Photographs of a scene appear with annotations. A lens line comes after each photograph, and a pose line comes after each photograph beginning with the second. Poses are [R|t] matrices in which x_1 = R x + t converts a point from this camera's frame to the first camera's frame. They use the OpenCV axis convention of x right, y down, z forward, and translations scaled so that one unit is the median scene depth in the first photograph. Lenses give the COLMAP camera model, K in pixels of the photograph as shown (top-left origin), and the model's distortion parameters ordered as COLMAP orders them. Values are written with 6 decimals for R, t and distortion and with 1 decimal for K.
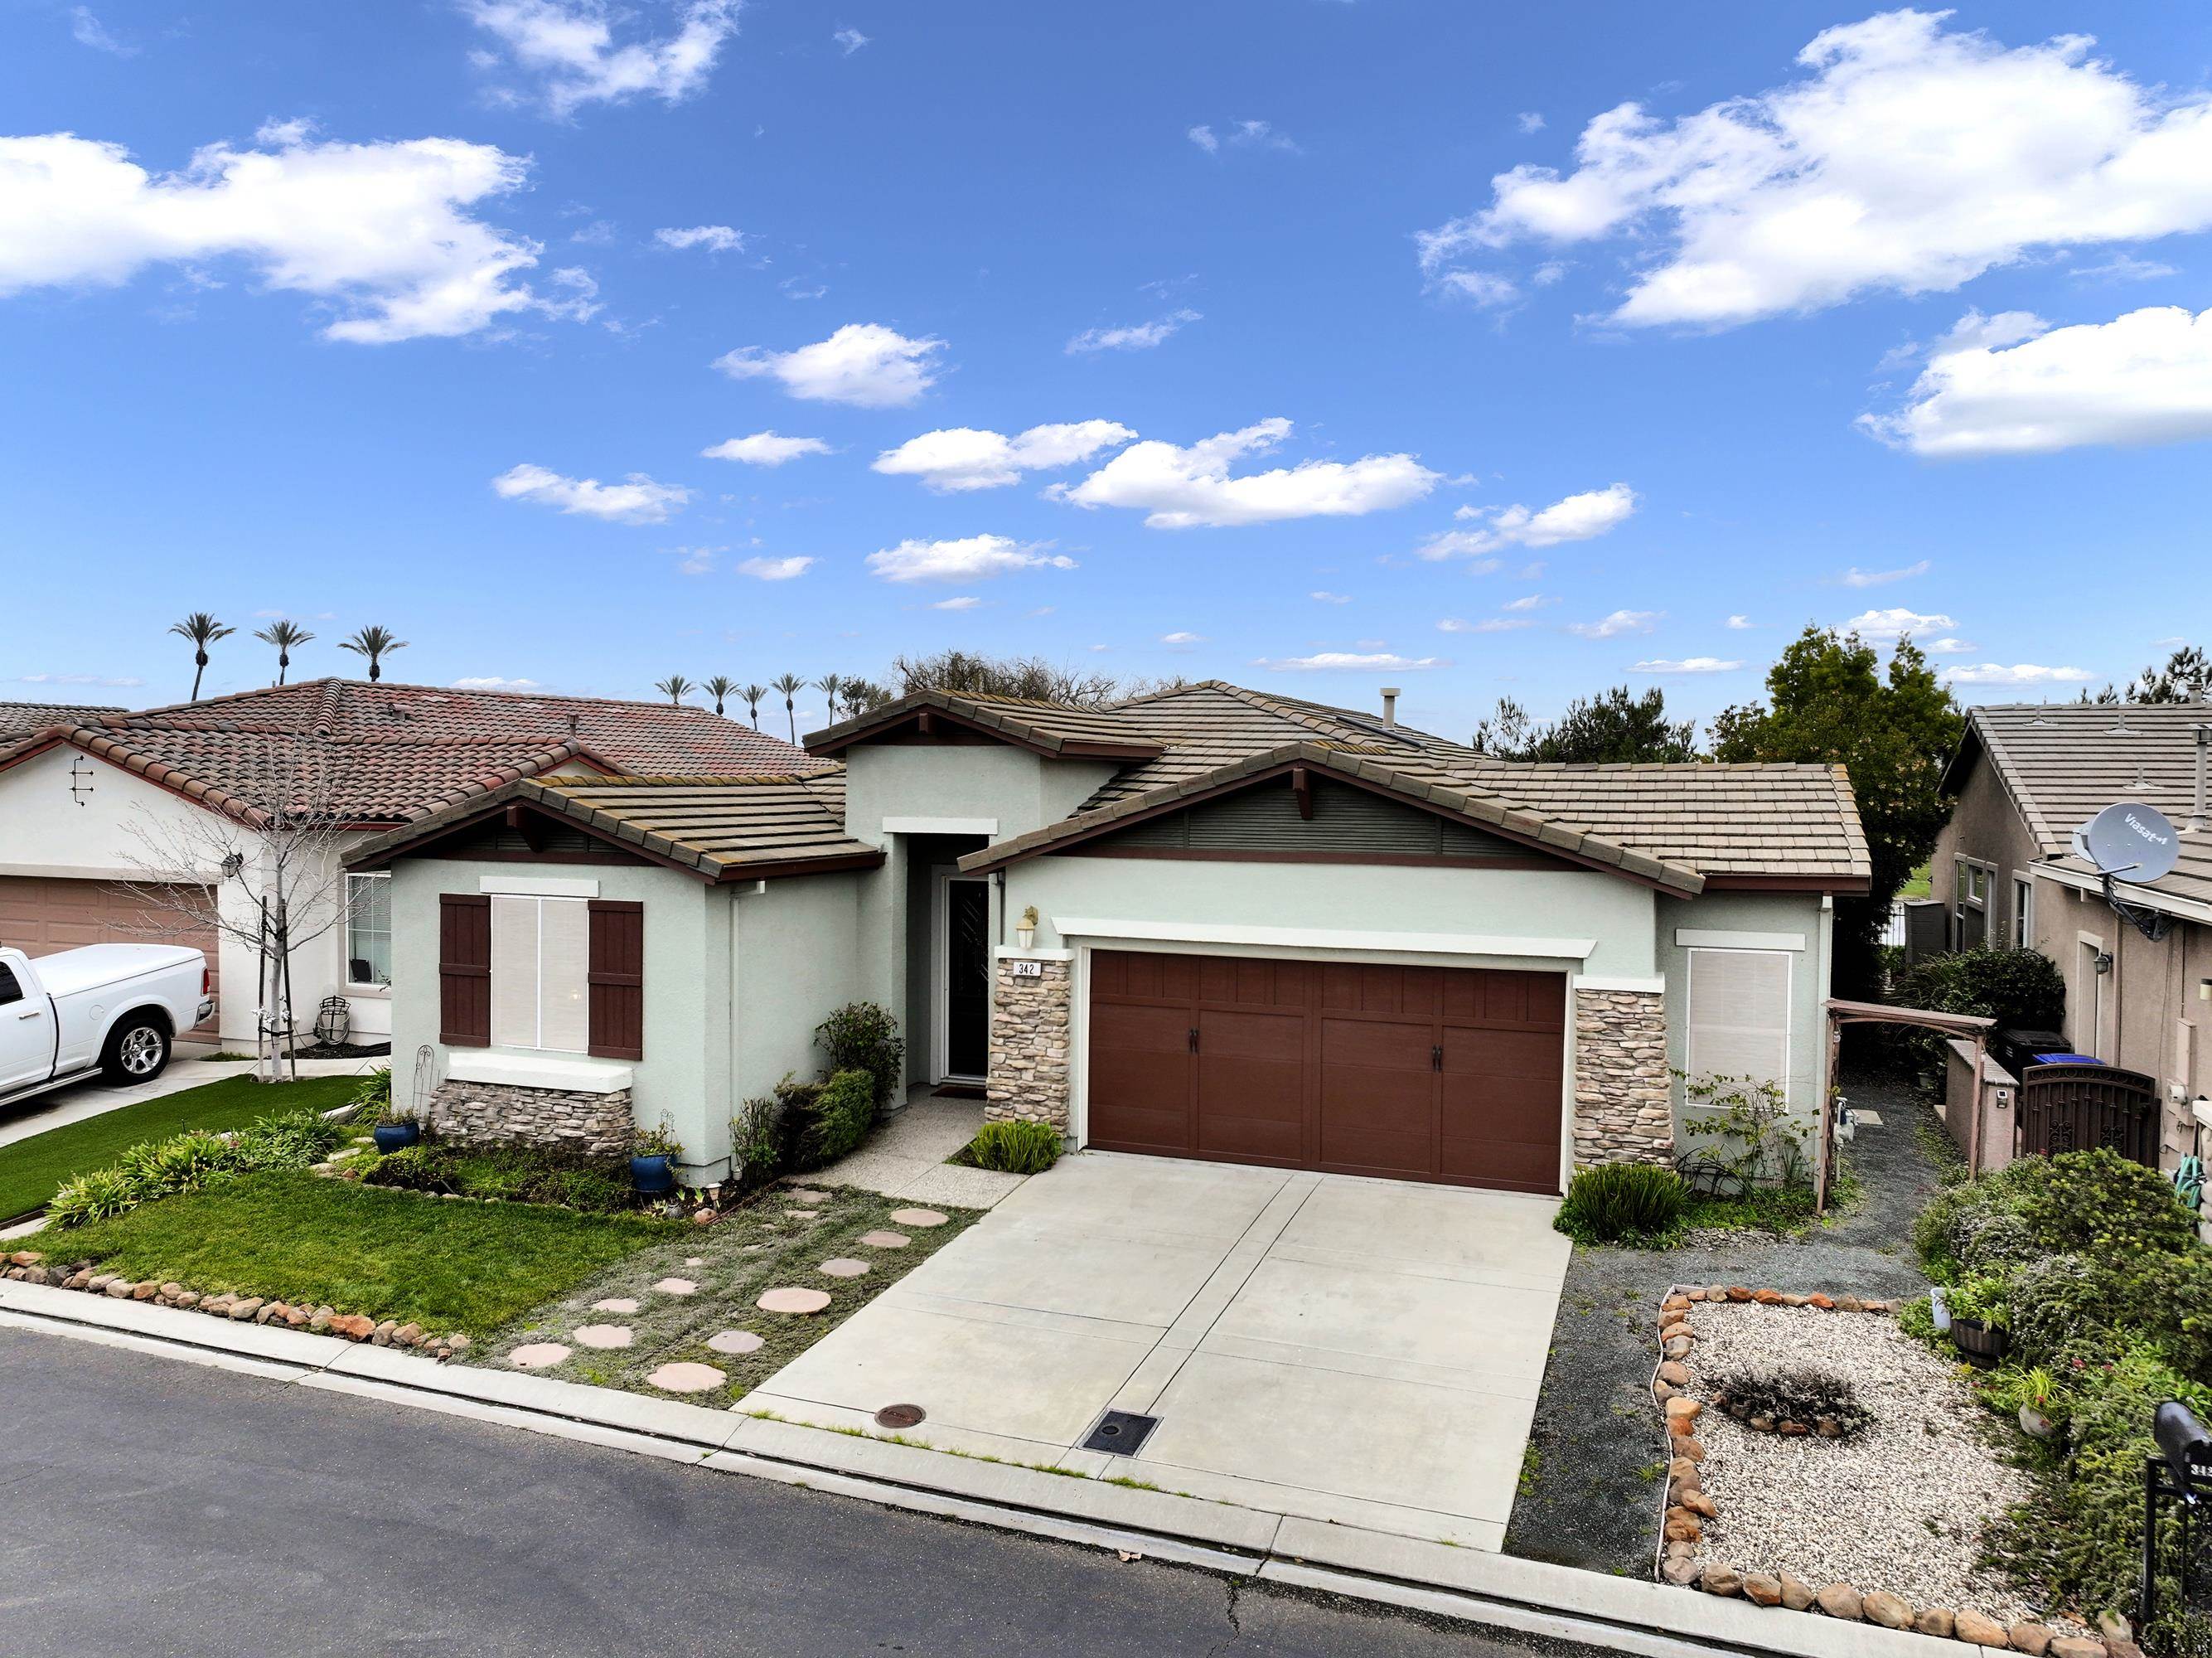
lens RADIAL K [[1564.7, 0, 1109.8], [0, 1564.7, 821.5], [0, 0, 1]] dist [-0.005139, 0.022438]
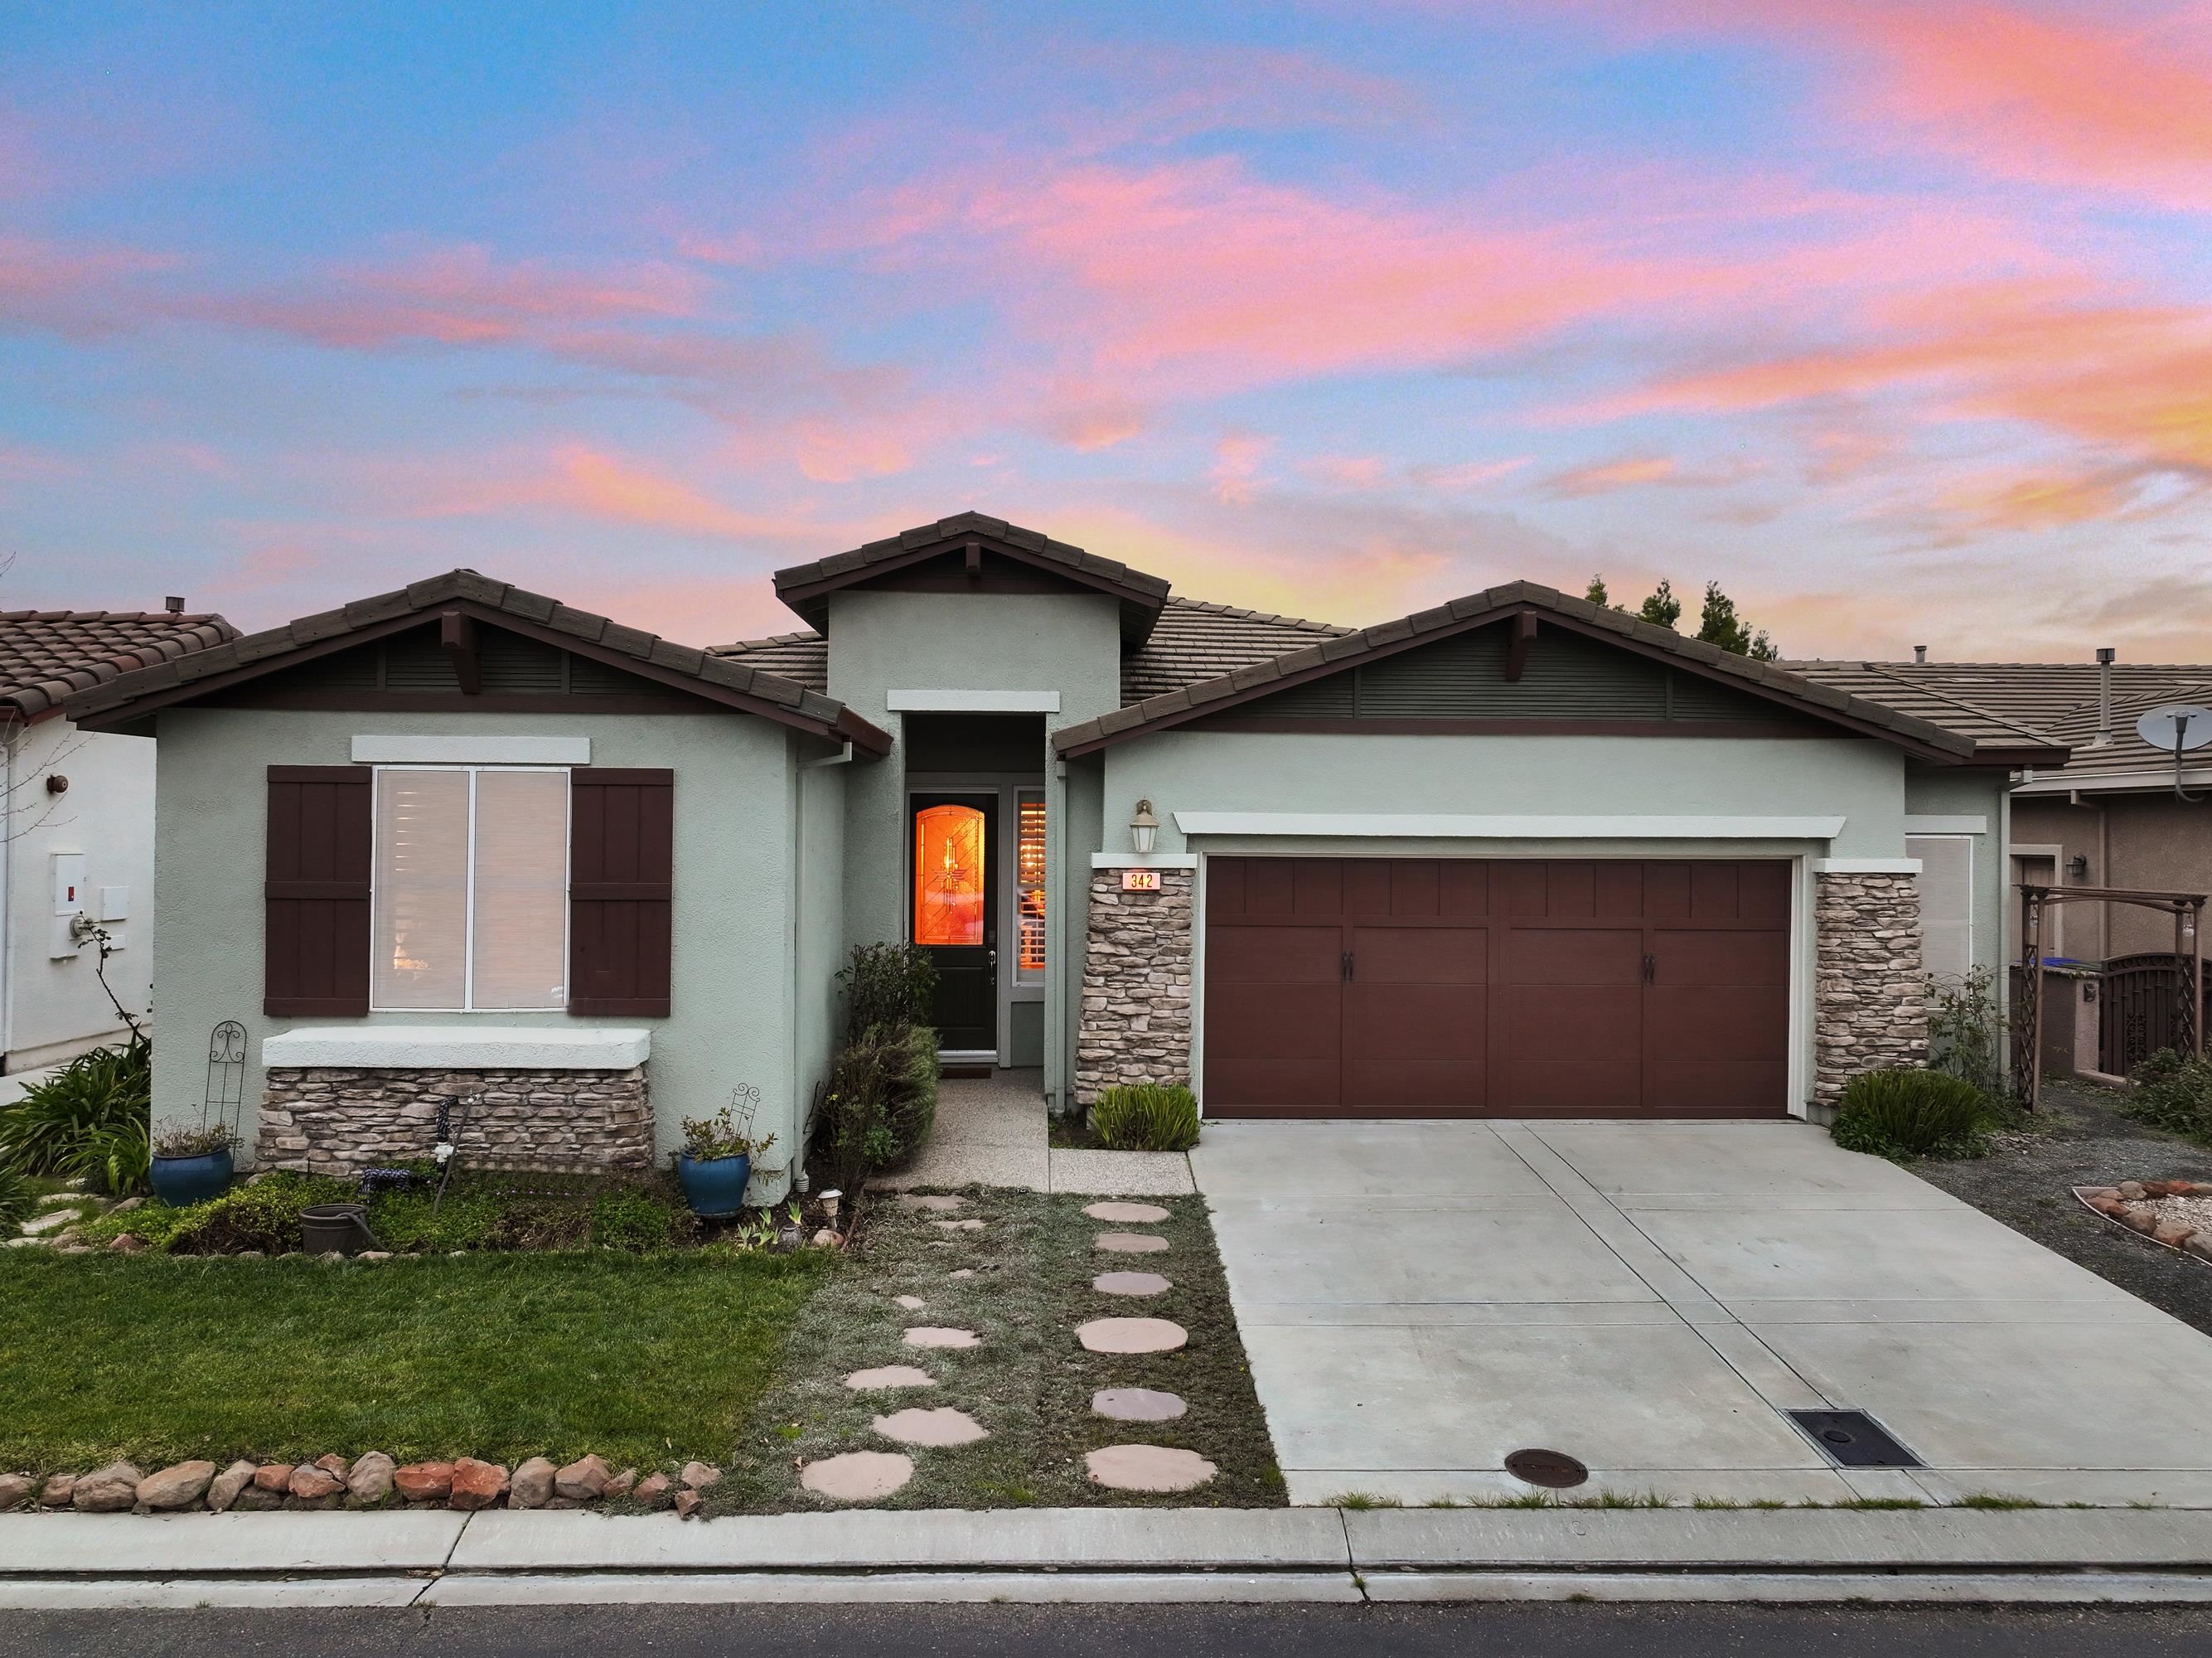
lens RADIAL K [[1564.7, 0, 1111.5], [0, 1564.7, 831.4], [0, 0, 1]] dist [-0.005139, 0.022438]
pose [[0.920882, -0.001243, 0.389839, -0.406608], [0.012205, 0.999597, -0.025644, 0.101422], [-0.389650, 0.028373, 0.920526, 0.356112]]
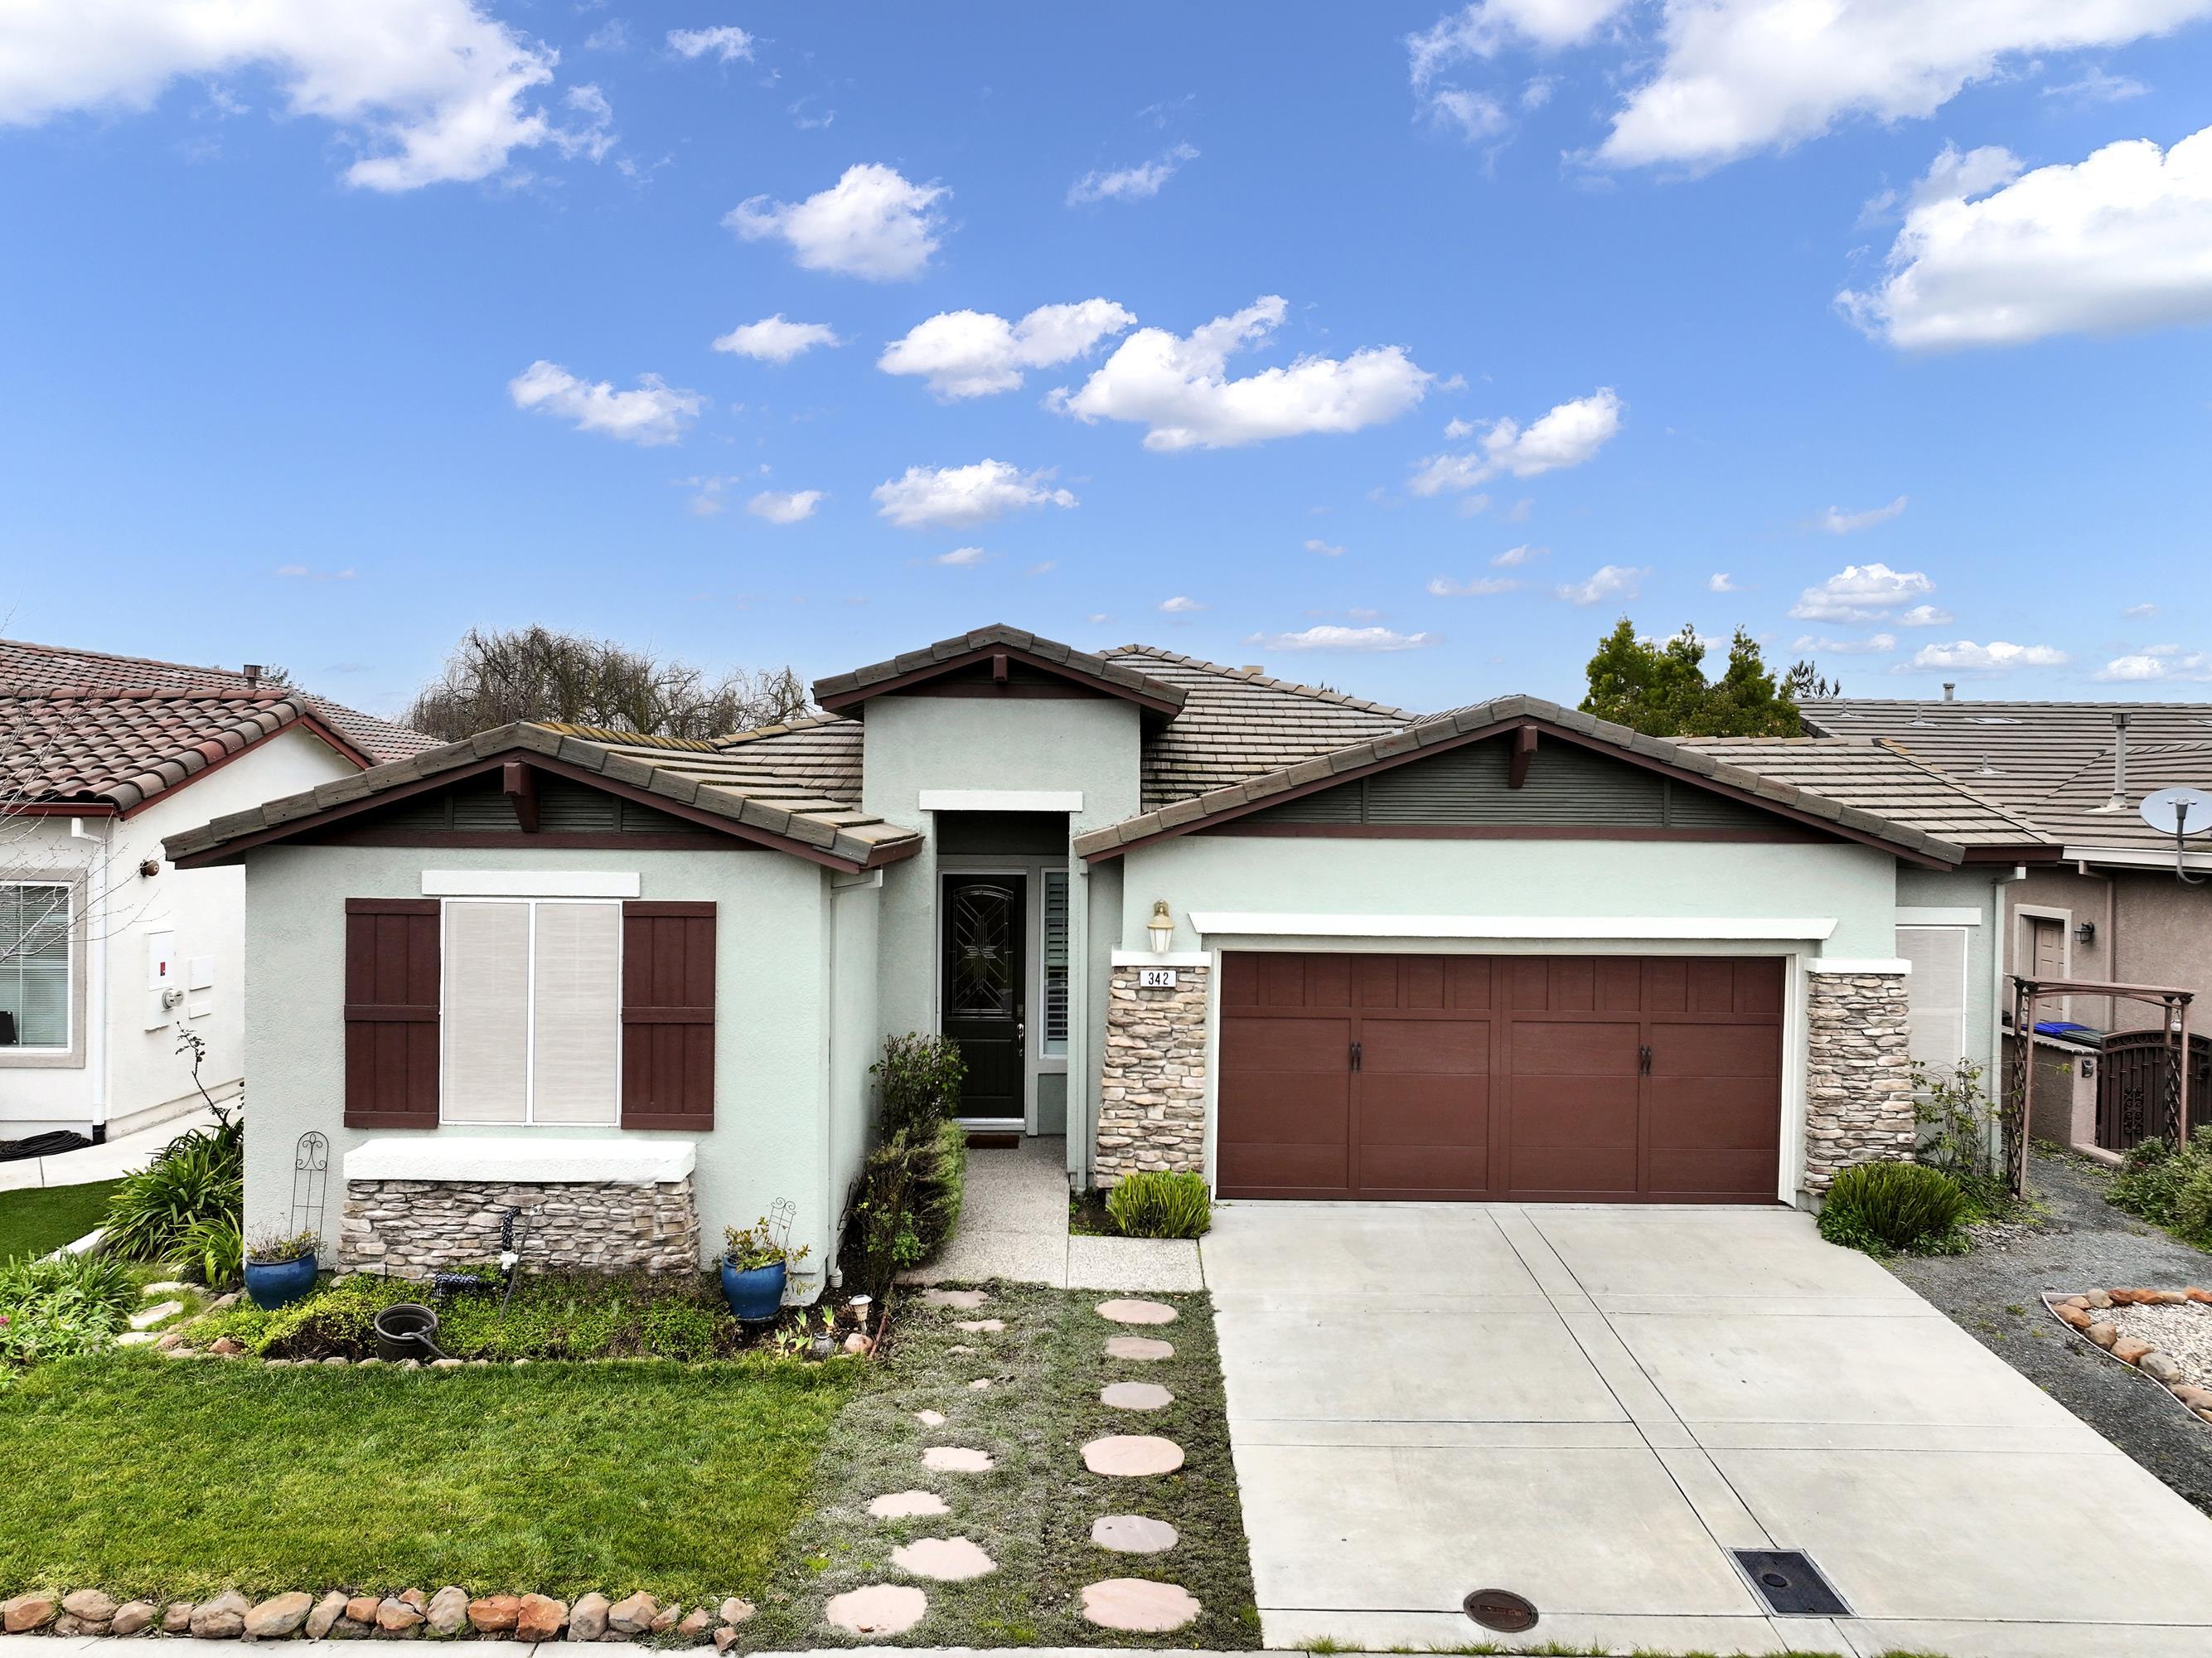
lens RADIAL K [[1564.7, 0, 1111.1], [0, 1564.7, 828.0], [0, 0, 1]] dist [-0.005139, 0.022438]
pose [[0.932735, -0.005215, 0.360526, -0.408411], [0.007315, 0.999963, -0.004462, 0.024158], [-0.360489, 0.006799, 0.932739, 0.305301]]
